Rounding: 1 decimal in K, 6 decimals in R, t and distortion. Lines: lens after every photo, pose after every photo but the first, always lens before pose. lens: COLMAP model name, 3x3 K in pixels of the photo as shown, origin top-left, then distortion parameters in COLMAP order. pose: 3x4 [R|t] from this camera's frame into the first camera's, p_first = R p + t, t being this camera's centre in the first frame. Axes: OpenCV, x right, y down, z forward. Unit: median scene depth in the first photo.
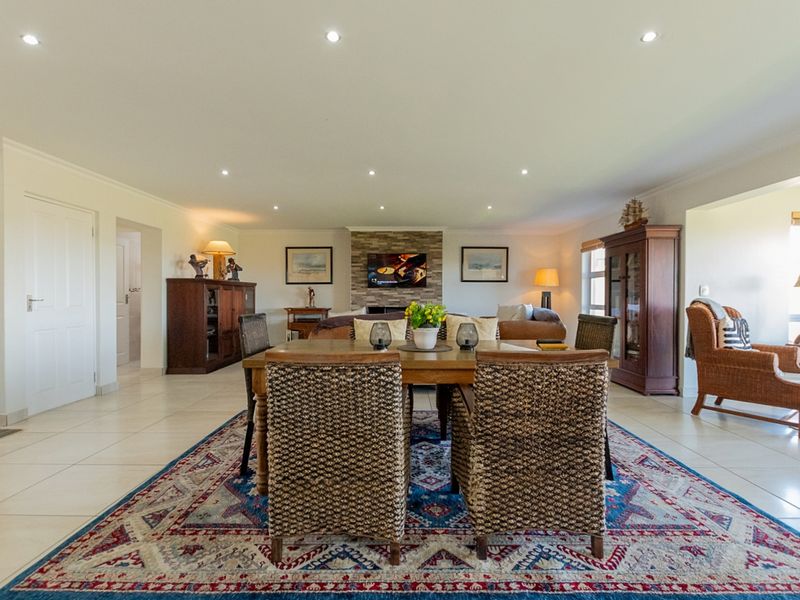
lens RADIAL K [[396.9, 0, 408.7], [0, 396.9, 300.0], [0, 0, 1]] dist [-0.000630, 0.000483]
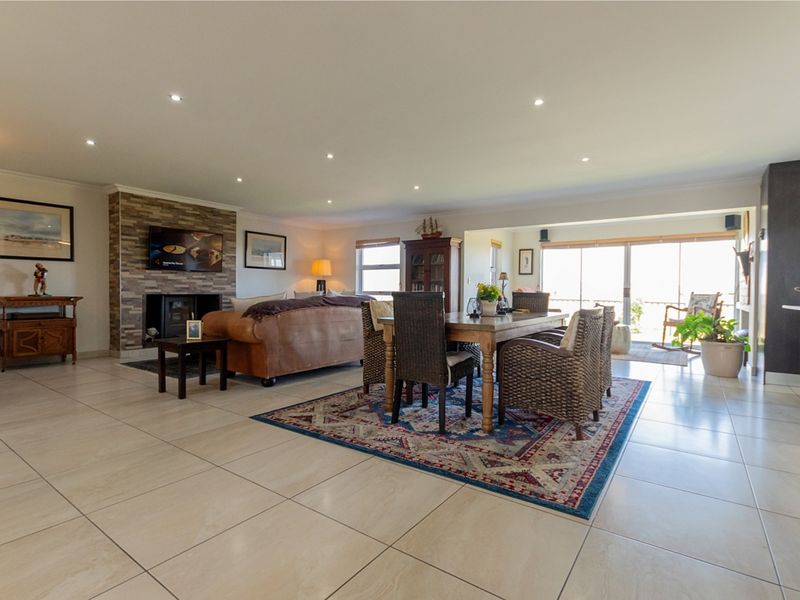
lens RADIAL K [[396.9, 0, 408.7], [0, 396.9, 300.0], [0, 0, 1]] dist [-0.000630, 0.000483]
pose [[0.579899, -0.017887, 0.814492, -0.437475], [0.000414, 0.999765, 0.021661, 0.011907], [-0.814688, -0.012224, 0.579770, 0.137530]]
